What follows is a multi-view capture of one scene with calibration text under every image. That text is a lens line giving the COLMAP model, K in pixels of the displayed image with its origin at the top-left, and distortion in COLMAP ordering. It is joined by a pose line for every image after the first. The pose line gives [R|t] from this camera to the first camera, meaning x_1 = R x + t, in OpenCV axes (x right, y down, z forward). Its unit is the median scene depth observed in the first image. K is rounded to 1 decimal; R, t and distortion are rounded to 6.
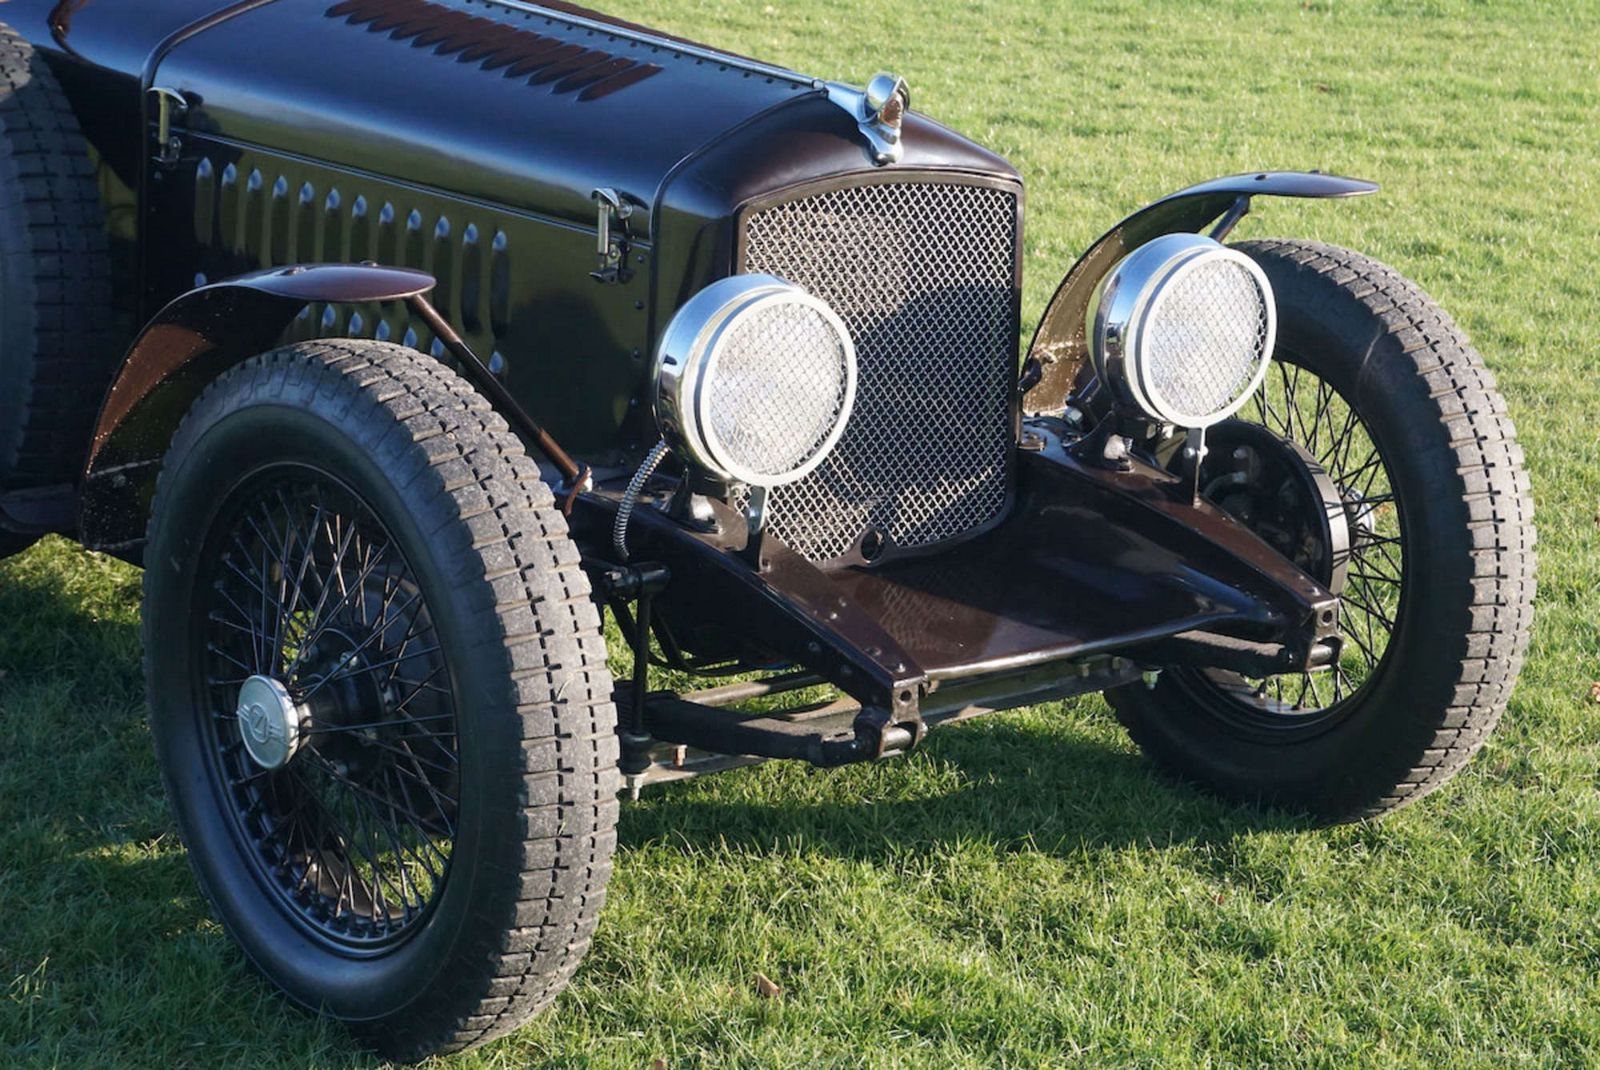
lens RADIAL K [[3667.9, 0, 800.0], [0, 3667.9, 535.0], [0, 0, 1]] dist [-0.008282, 0.108247]
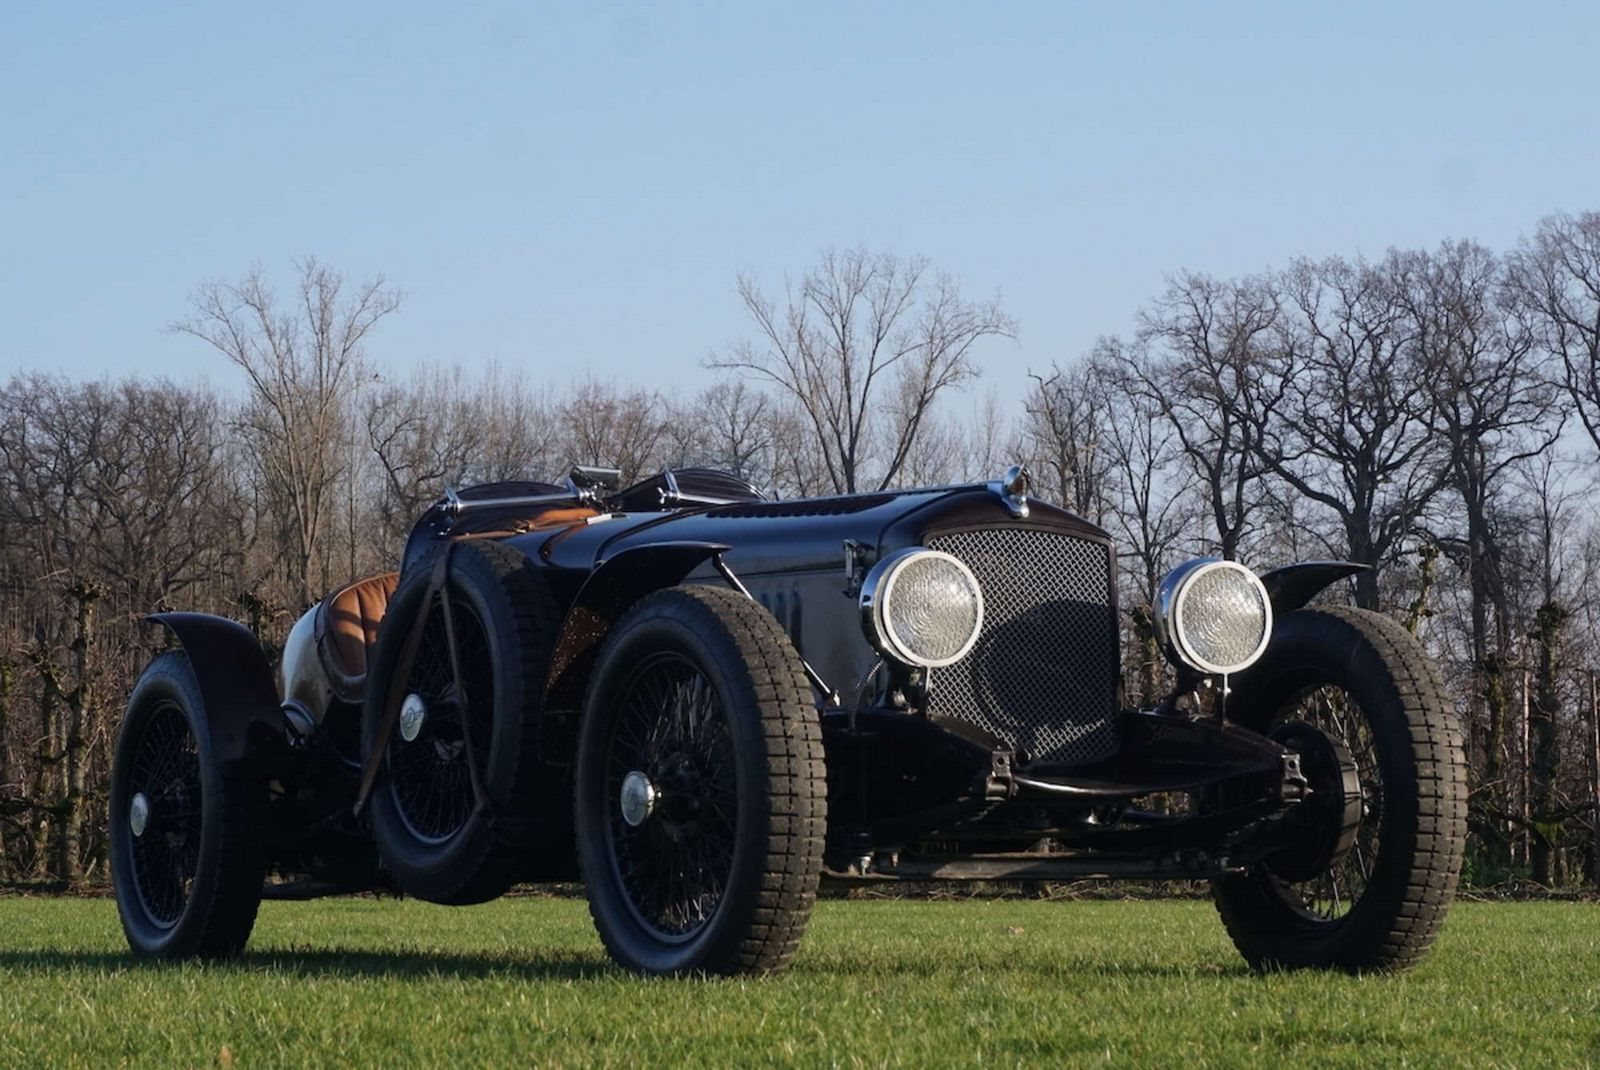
lens RADIAL K [[4800.3, 0, 800.0], [0, 4800.3, 535.0], [0, 0, 1]] dist [-0.039160, 0.773156]
pose [[0.984358, -0.058400, -0.166221, 0.285159], [0.000478, 0.944345, -0.328957, 0.616479], [0.176181, 0.323732, 0.929601, -1.025496]]
